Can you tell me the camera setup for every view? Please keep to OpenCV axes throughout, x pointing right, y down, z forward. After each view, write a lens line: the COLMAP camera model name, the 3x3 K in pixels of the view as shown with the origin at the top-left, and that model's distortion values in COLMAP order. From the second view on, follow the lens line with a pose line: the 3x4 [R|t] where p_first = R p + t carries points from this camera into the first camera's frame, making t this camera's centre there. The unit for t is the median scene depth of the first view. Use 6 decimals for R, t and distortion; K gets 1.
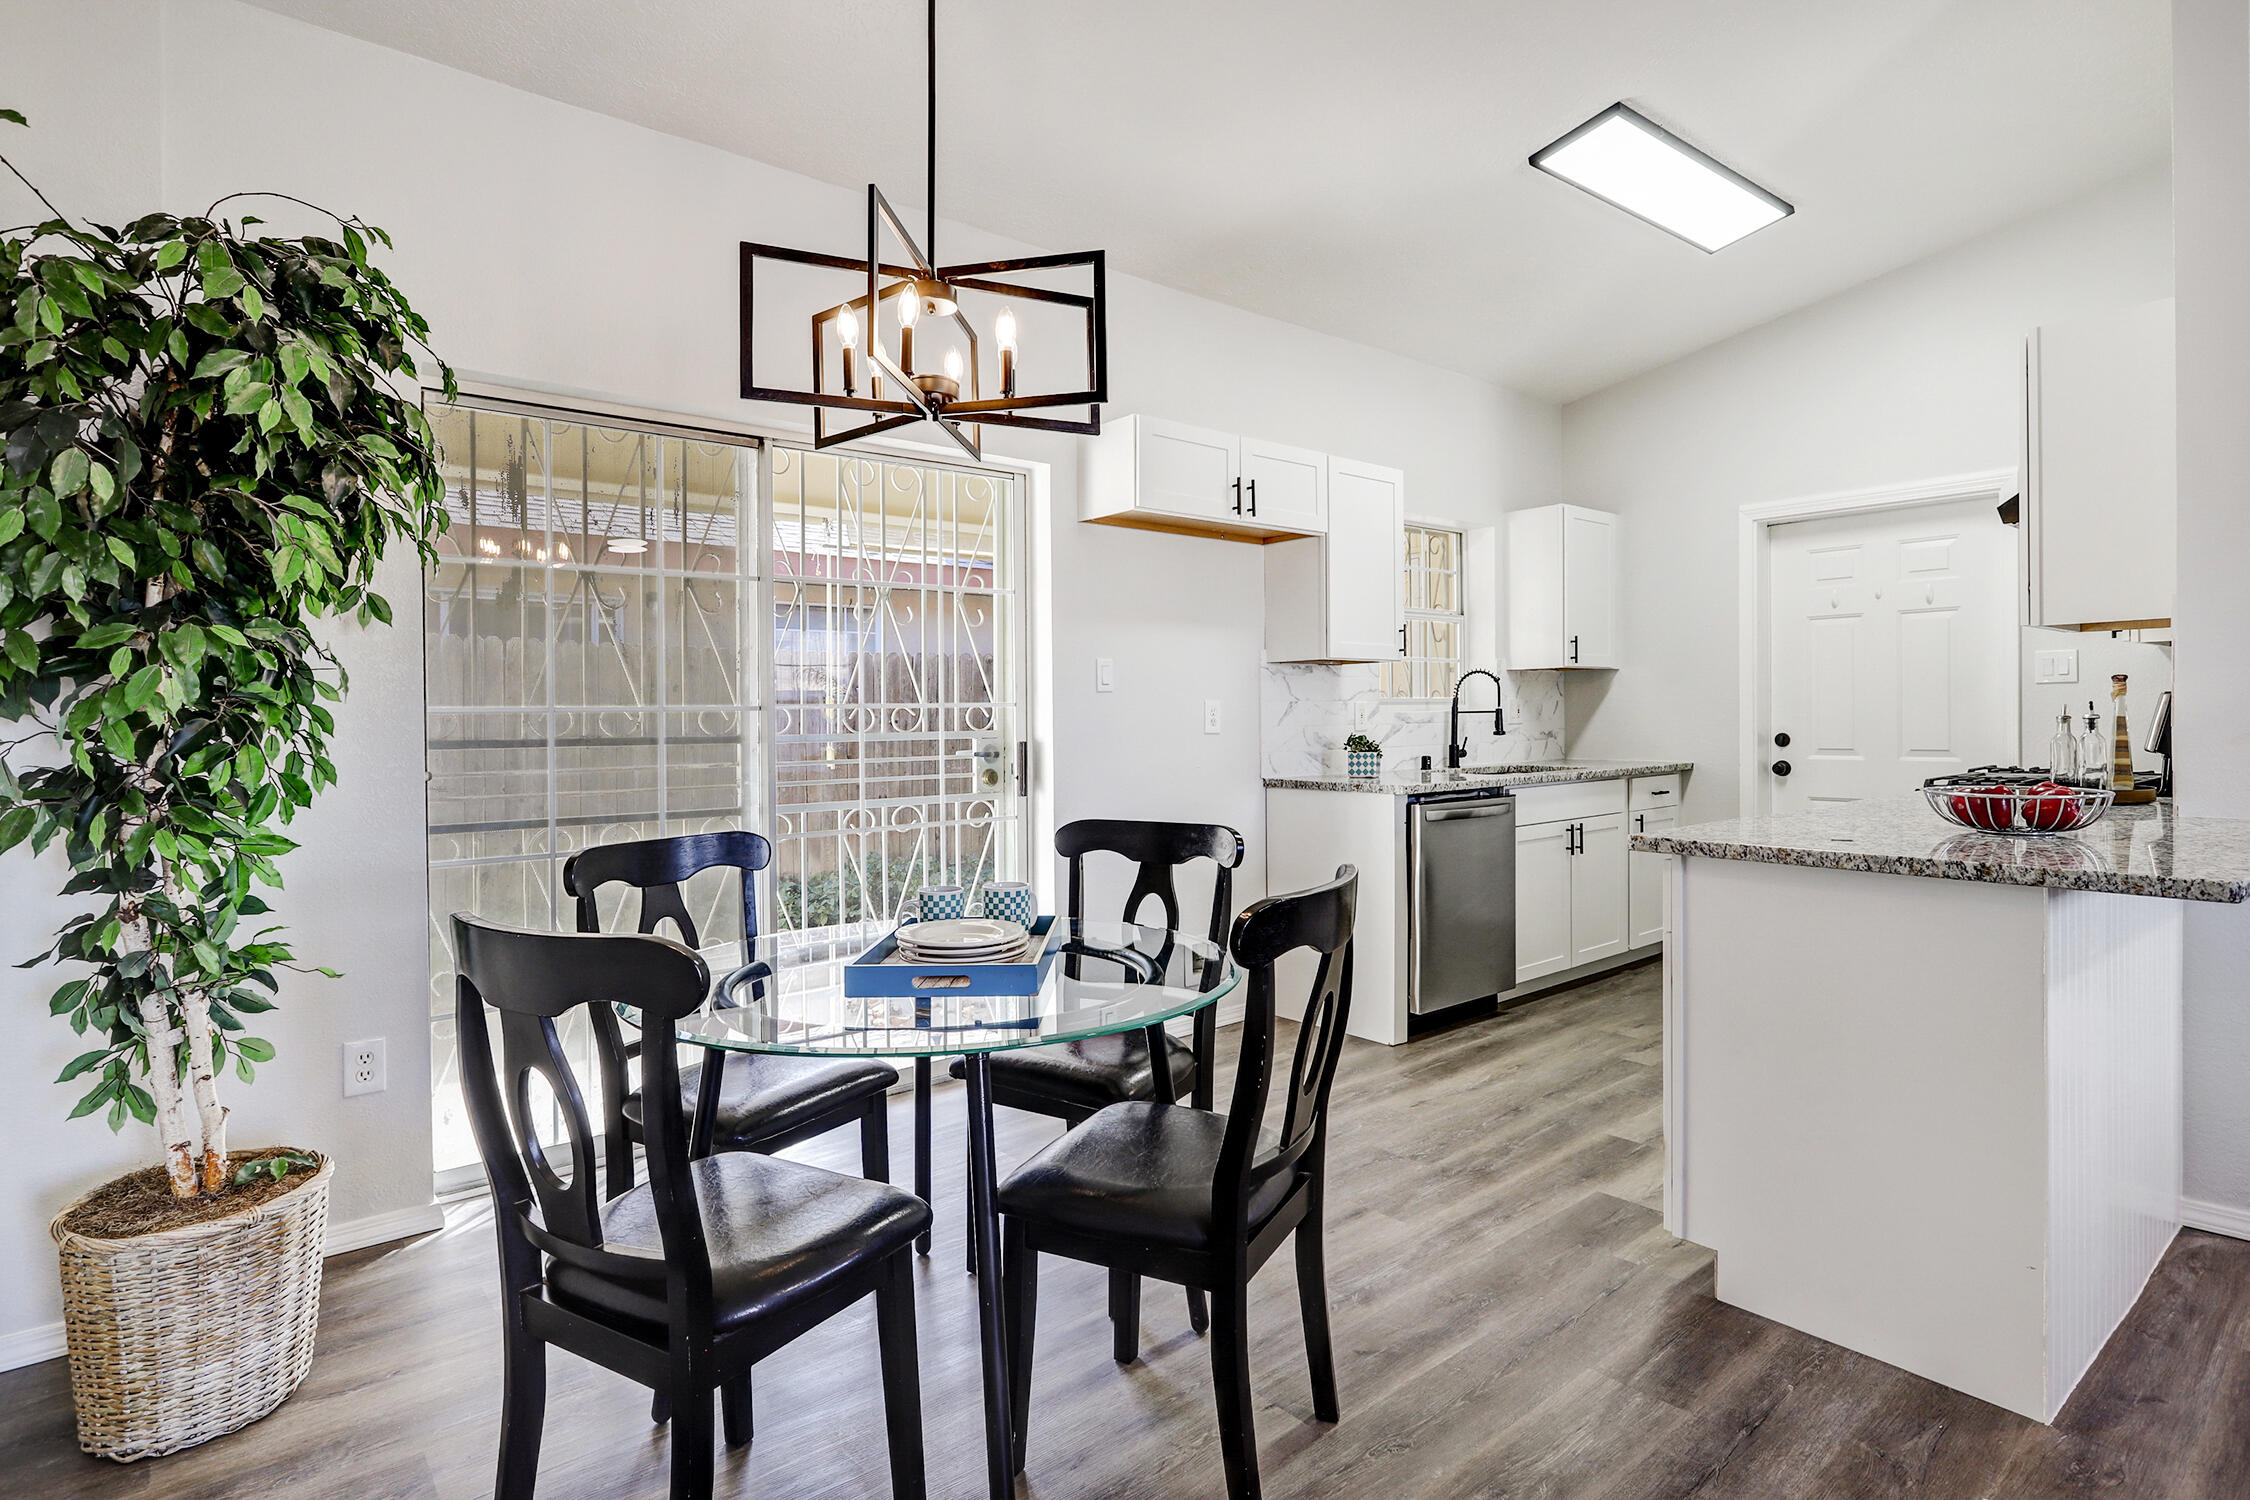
lens RADIAL K [[1122.7, 0, 1159.9], [0, 1122.7, 708.3], [0, 0, 1]] dist [-0.013063, 0.006032]
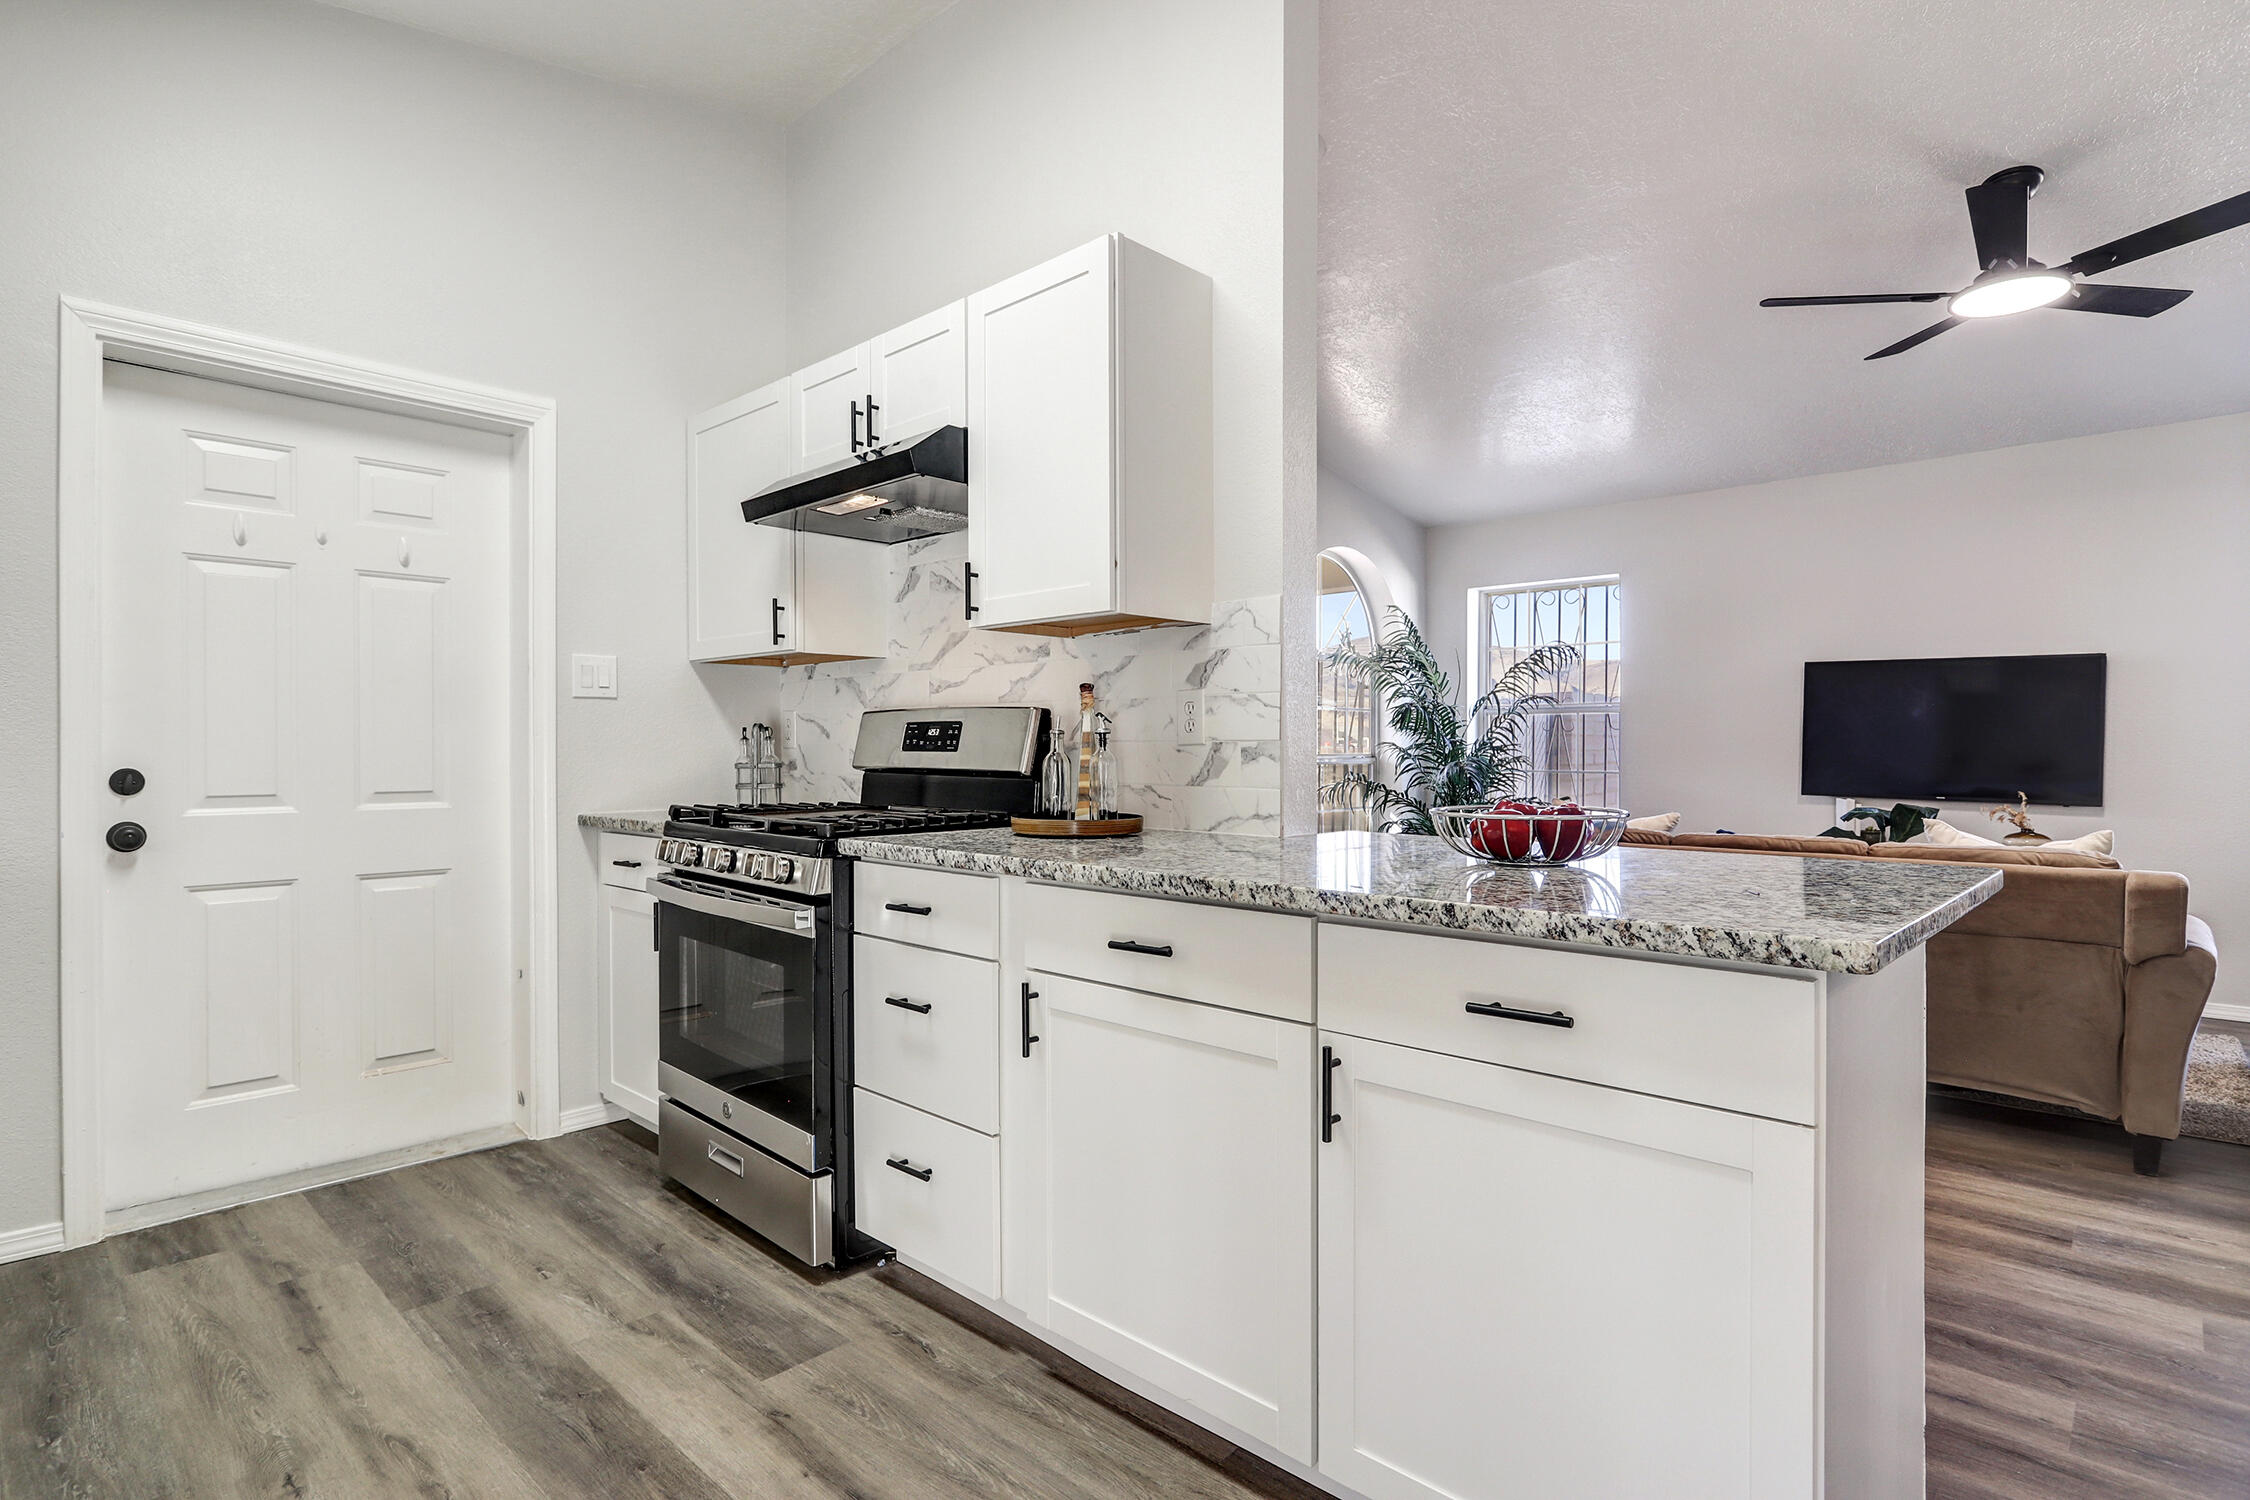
lens RADIAL K [[1122.7, 0, 1144.9], [0, 1122.7, 752.1], [0, 0, 1]] dist [-0.013063, 0.006032]
pose [[-0.101349, 0.010002, 0.994801, -0.001562], [-0.001943, 0.999946, -0.010252, 0.036833], [-0.994849, -0.002972, -0.101324, 1.154396]]
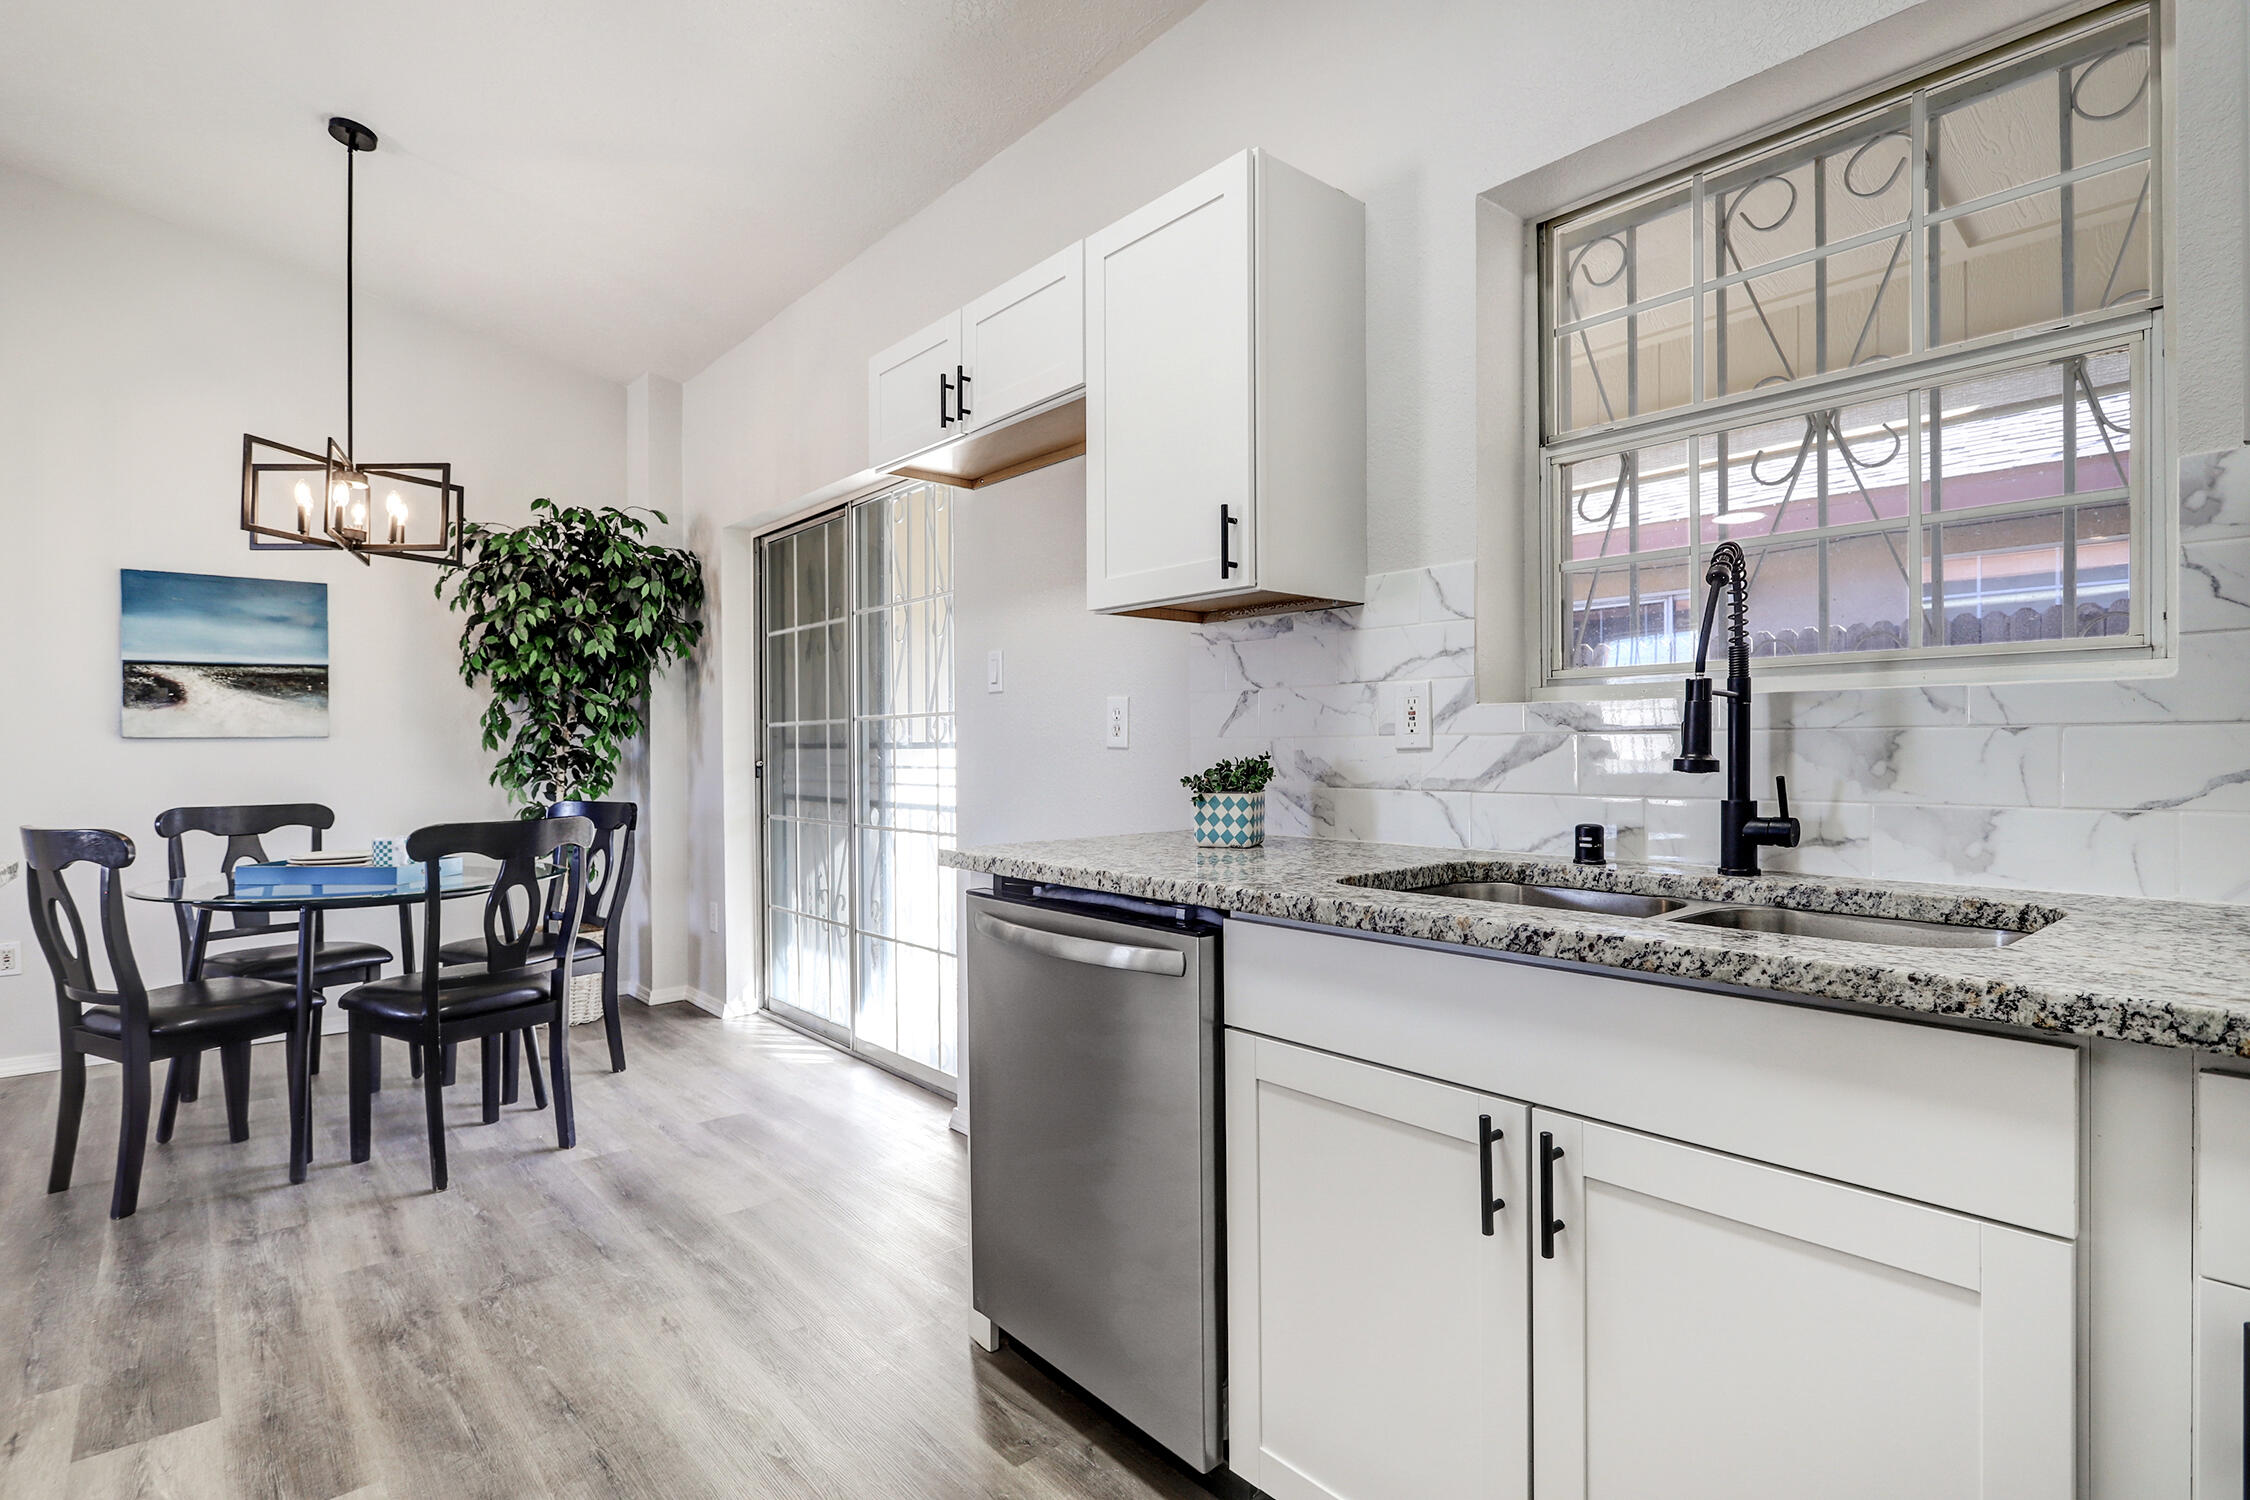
lens RADIAL K [[1122.7, 0, 1119.4], [0, 1122.7, 750.7], [0, 0, 1]] dist [-0.013063, 0.006032]
pose [[-0.003344, 0.015495, -0.999874, 1.092009], [0.013221, 0.999793, 0.015450, 0.022435], [0.999907, -0.013168, -0.003548, 1.596988]]
